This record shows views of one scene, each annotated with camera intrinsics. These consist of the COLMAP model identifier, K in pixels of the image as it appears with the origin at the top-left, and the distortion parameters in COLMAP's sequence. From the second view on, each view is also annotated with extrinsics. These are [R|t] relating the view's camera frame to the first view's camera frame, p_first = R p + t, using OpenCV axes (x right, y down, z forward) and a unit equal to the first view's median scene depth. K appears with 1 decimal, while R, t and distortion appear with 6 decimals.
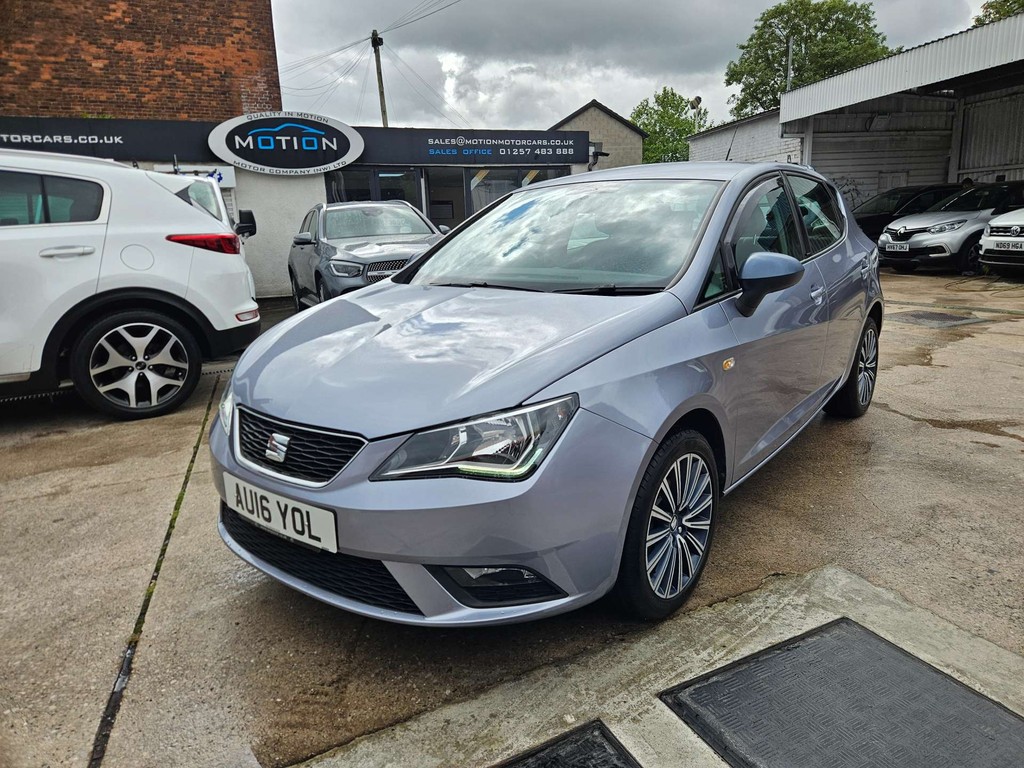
lens RADIAL K [[657.6, 0, 514.2], [0, 657.6, 373.3], [0, 0, 1]] dist [0.067367, -0.047414]
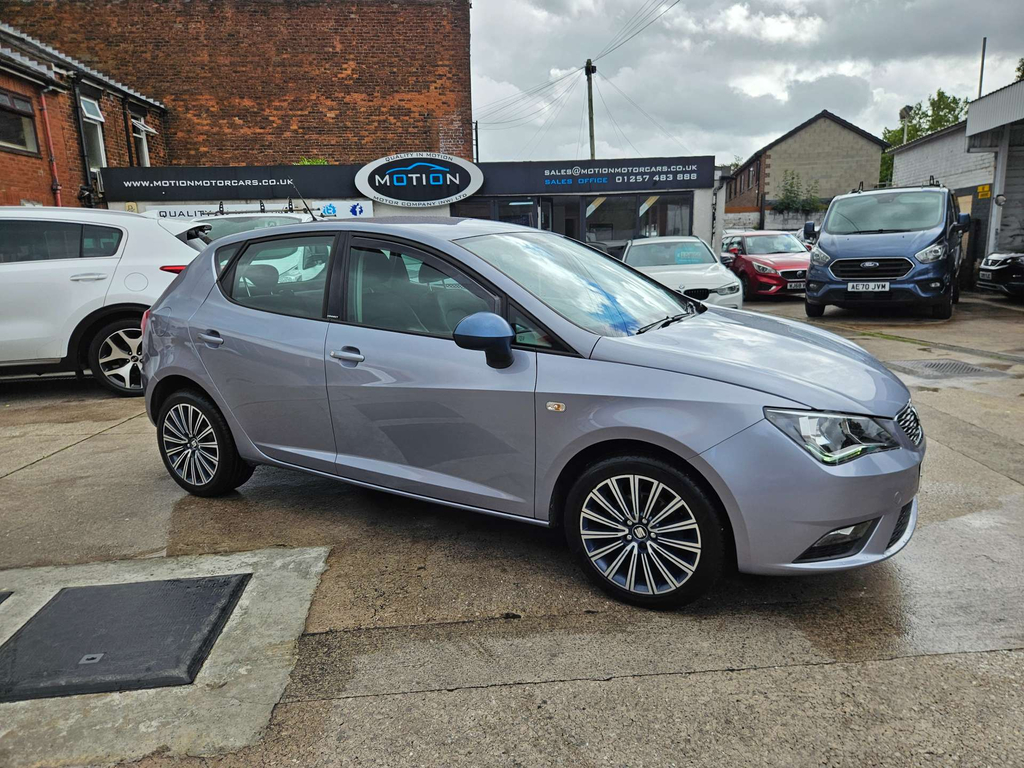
lens RADIAL K [[657.6, 0, 512.4], [0, 657.6, 378.5], [0, 0, 1]] dist [0.067367, -0.047414]
pose [[0.937144, 0.077408, -0.340249, 0.671167], [-0.083390, 0.996513, -0.002968, -0.032480], [0.338833, 0.031155, 0.940331, -0.047085]]
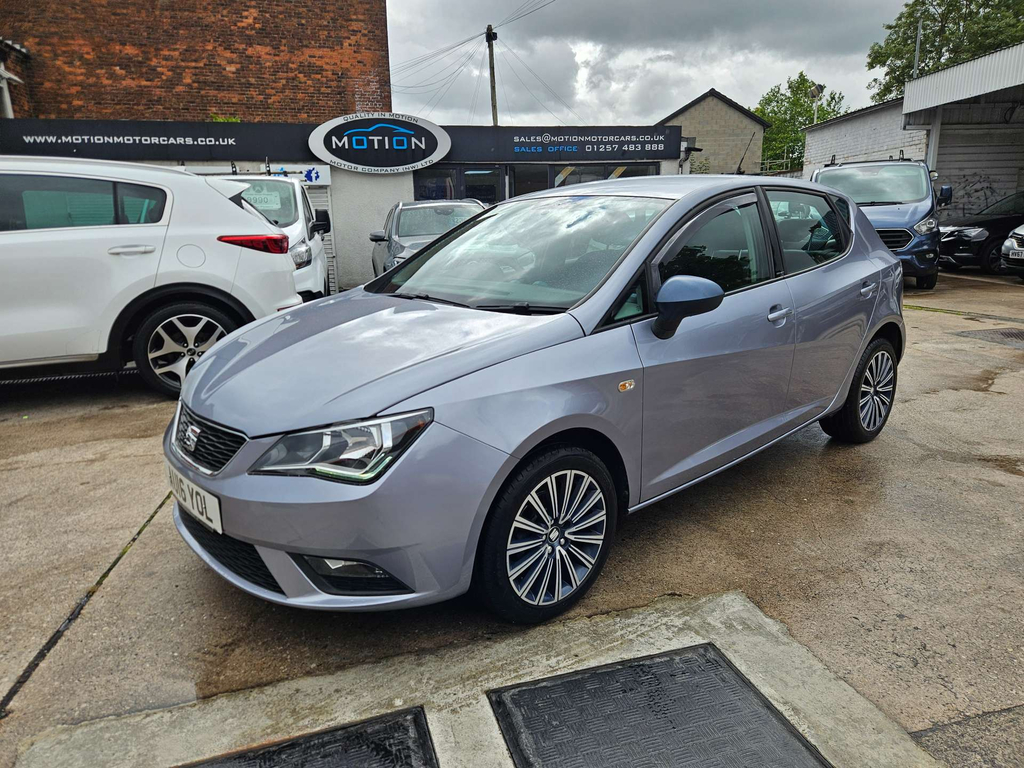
lens RADIAL K [[657.6, 0, 506.0], [0, 657.6, 380.0], [0, 0, 1]] dist [0.067367, -0.047414]
pose [[0.983954, 0.055182, -0.169672, 0.160084], [-0.051797, 0.998362, 0.024316, -0.019334], [0.170736, -0.015138, 0.985200, -0.018383]]
